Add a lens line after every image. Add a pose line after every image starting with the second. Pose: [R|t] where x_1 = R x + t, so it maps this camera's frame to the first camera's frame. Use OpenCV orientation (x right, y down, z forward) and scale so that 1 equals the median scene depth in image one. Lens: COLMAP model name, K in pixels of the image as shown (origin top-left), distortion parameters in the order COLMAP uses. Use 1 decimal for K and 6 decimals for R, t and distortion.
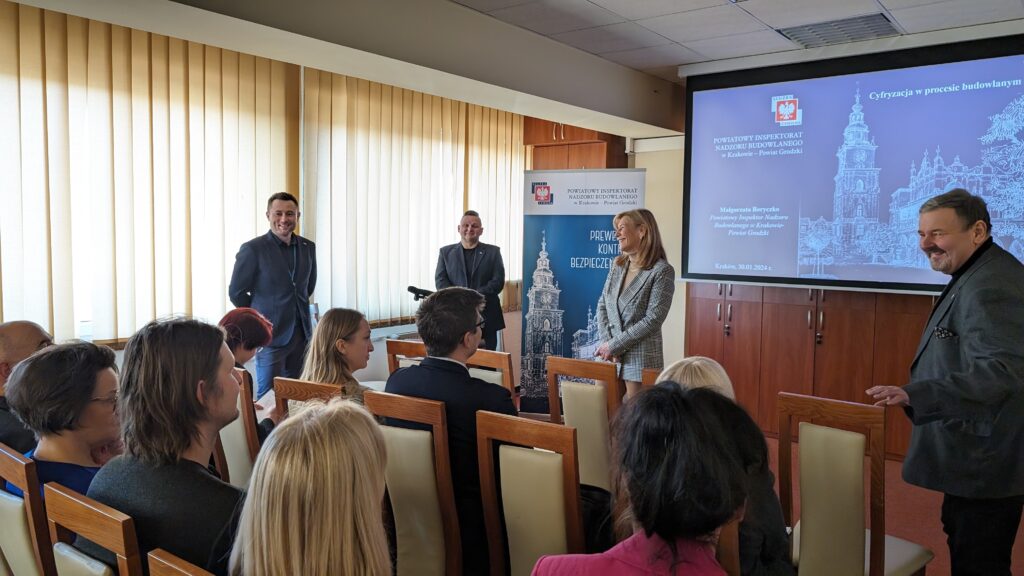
lens RADIAL K [[701.0, 0, 510.6], [0, 701.0, 283.6], [0, 0, 1]] dist [0.006435, 0.000750]
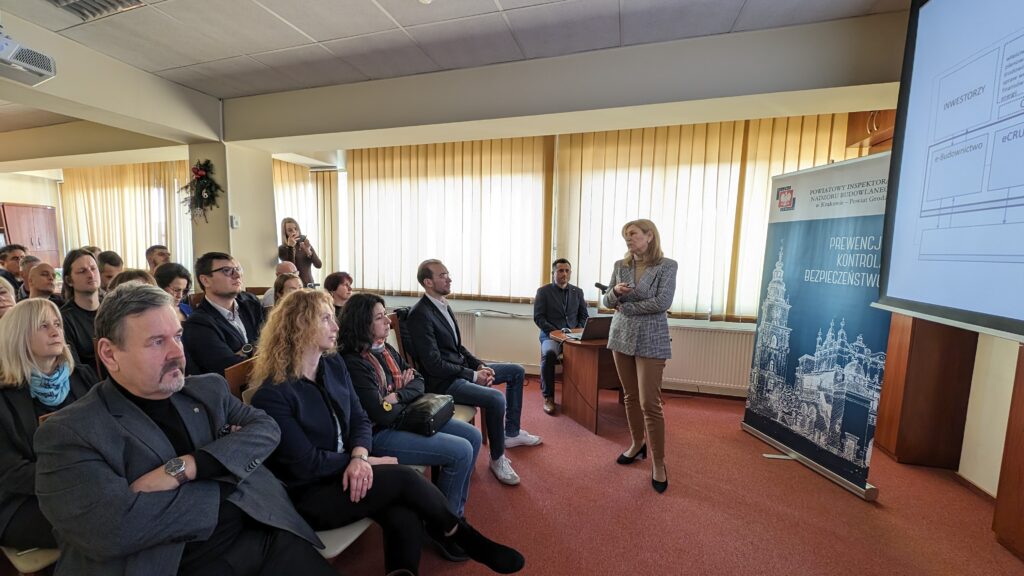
lens RADIAL K [[423.6, 0, 510.4], [0, 423.6, 287.8], [0, 0, 1]] dist [0.002132, -0.000022]
pose [[0.332858, 0.079457, -0.939623, 0.457959], [-0.080542, 0.995198, 0.055625, -0.014755], [0.939531, 0.057164, 0.337659, 0.484099]]
